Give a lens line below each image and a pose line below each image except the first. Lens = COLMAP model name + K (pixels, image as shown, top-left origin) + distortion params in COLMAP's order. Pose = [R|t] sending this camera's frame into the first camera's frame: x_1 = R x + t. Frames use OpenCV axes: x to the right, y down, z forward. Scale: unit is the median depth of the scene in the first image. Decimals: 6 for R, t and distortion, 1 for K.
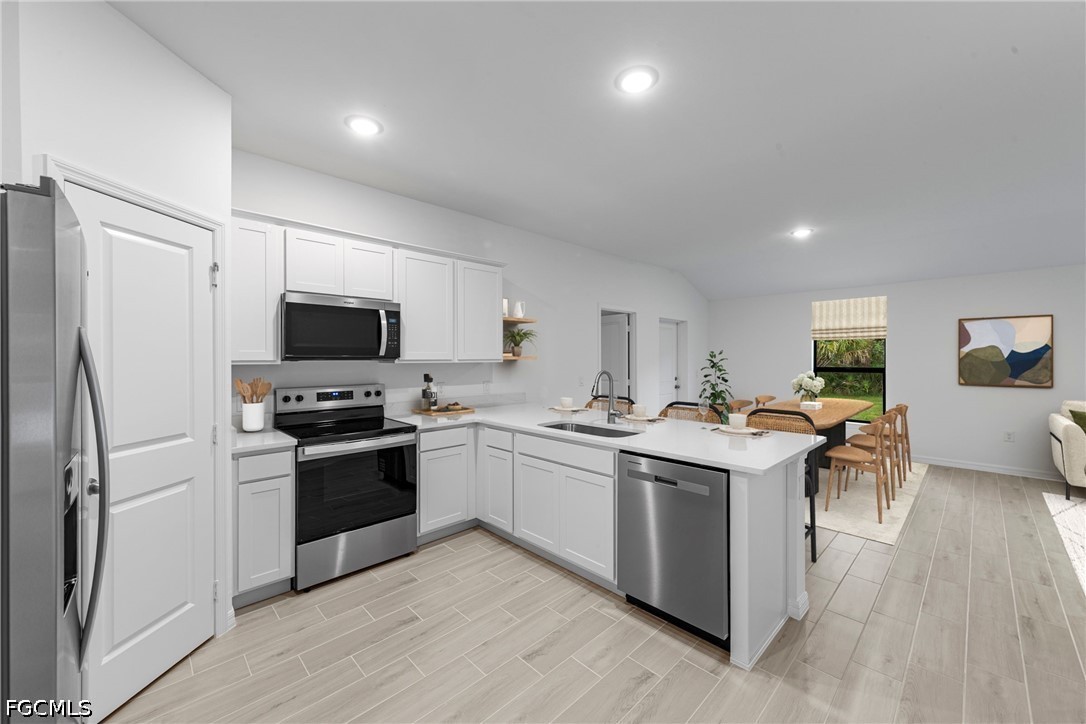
lens RADIAL K [[408.8, 0, 540.8], [0, 408.8, 357.4], [0, 0, 1]] dist [-0.000099, -0.000069]
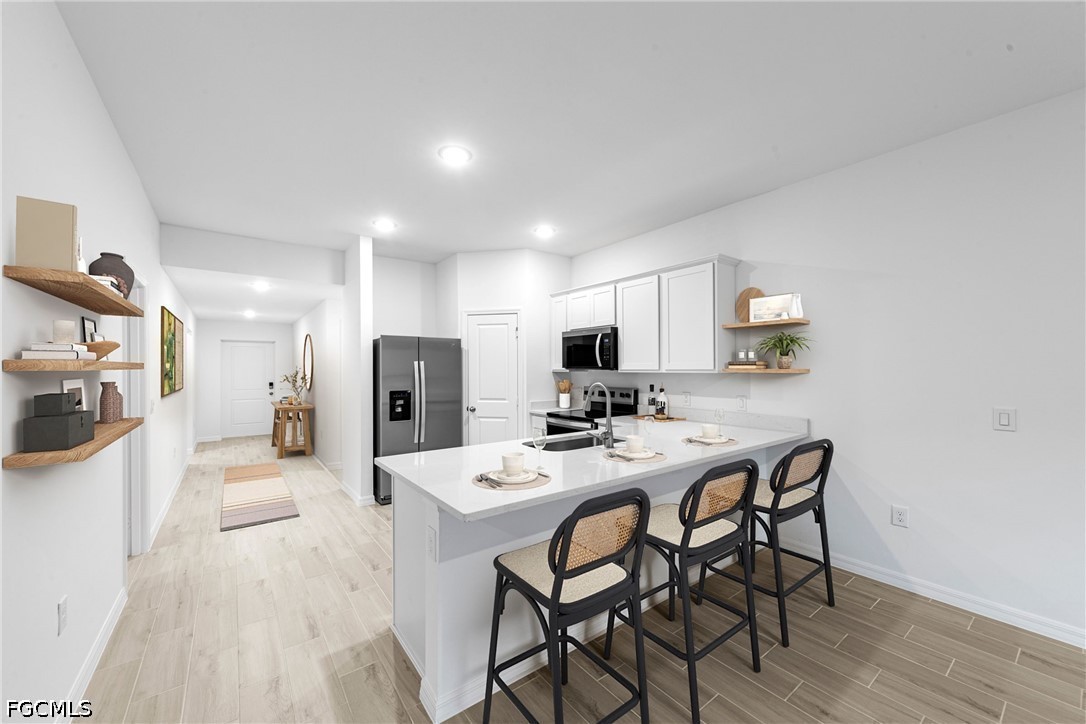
lens RADIAL K [[408.8, 0, 540.8], [0, 408.8, 357.4], [0, 0, 1]] dist [-0.000099, -0.000069]
pose [[-0.103347, -0.031087, -0.994159, 1.178602], [0.000024, 0.999511, -0.031256, 0.009461], [0.994645, -0.003254, -0.103296, 1.096911]]
